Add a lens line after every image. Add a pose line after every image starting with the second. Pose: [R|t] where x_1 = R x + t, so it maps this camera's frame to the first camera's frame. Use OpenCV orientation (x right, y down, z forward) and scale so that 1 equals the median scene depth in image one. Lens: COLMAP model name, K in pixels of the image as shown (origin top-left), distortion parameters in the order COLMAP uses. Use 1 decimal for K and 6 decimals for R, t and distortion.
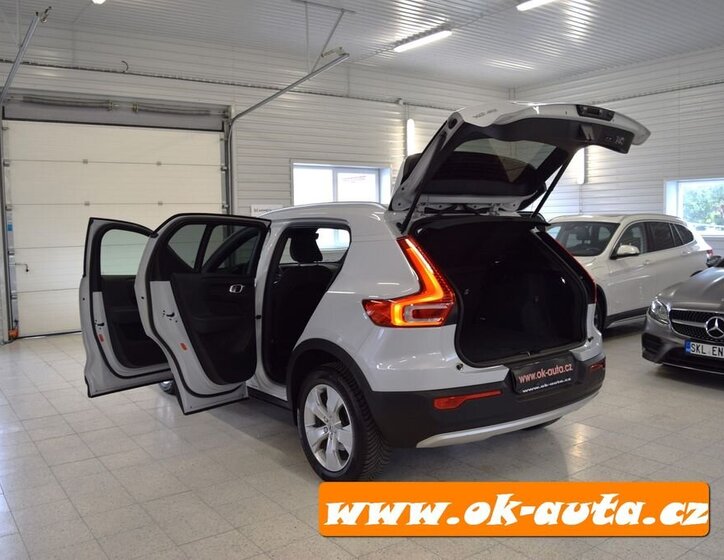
lens RADIAL K [[660.1, 0, 362.0], [0, 660.1, 280.0], [0, 0, 1]] dist [-0.090093, 0.008365]
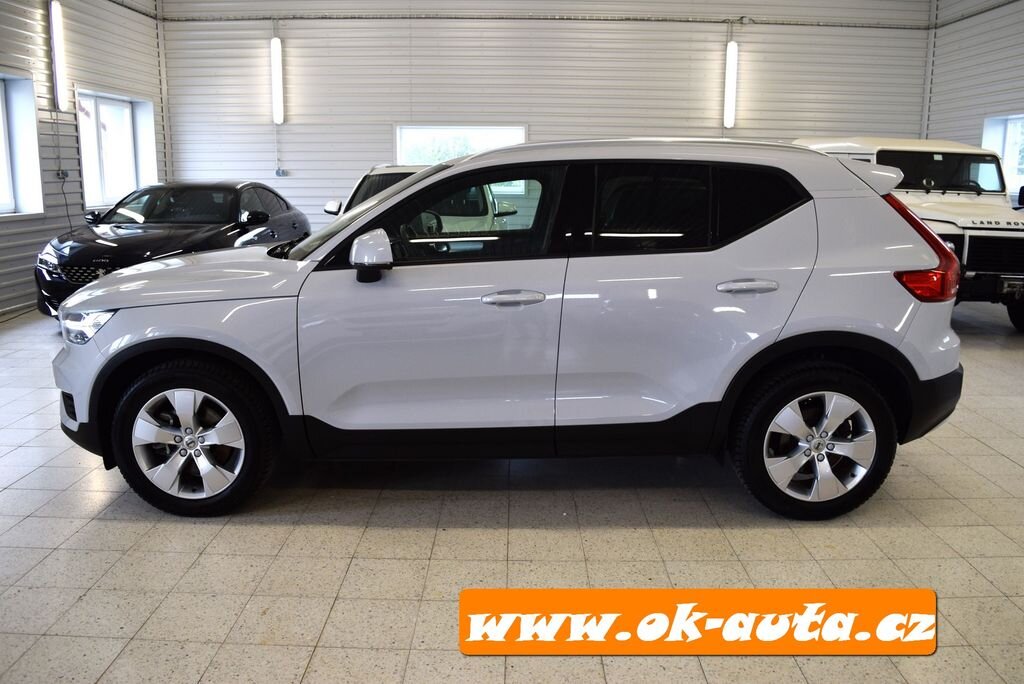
lens RADIAL K [[799.8, 0, 512.0], [0, 799.8, 342.0], [0, 0, 1]] dist [-0.088378, 0.009387]
pose [[0.590423, -0.143131, 0.794301, -0.863042], [0.048385, 0.988656, 0.142188, -0.036409], [-0.805643, -0.045519, 0.590651, 0.679317]]
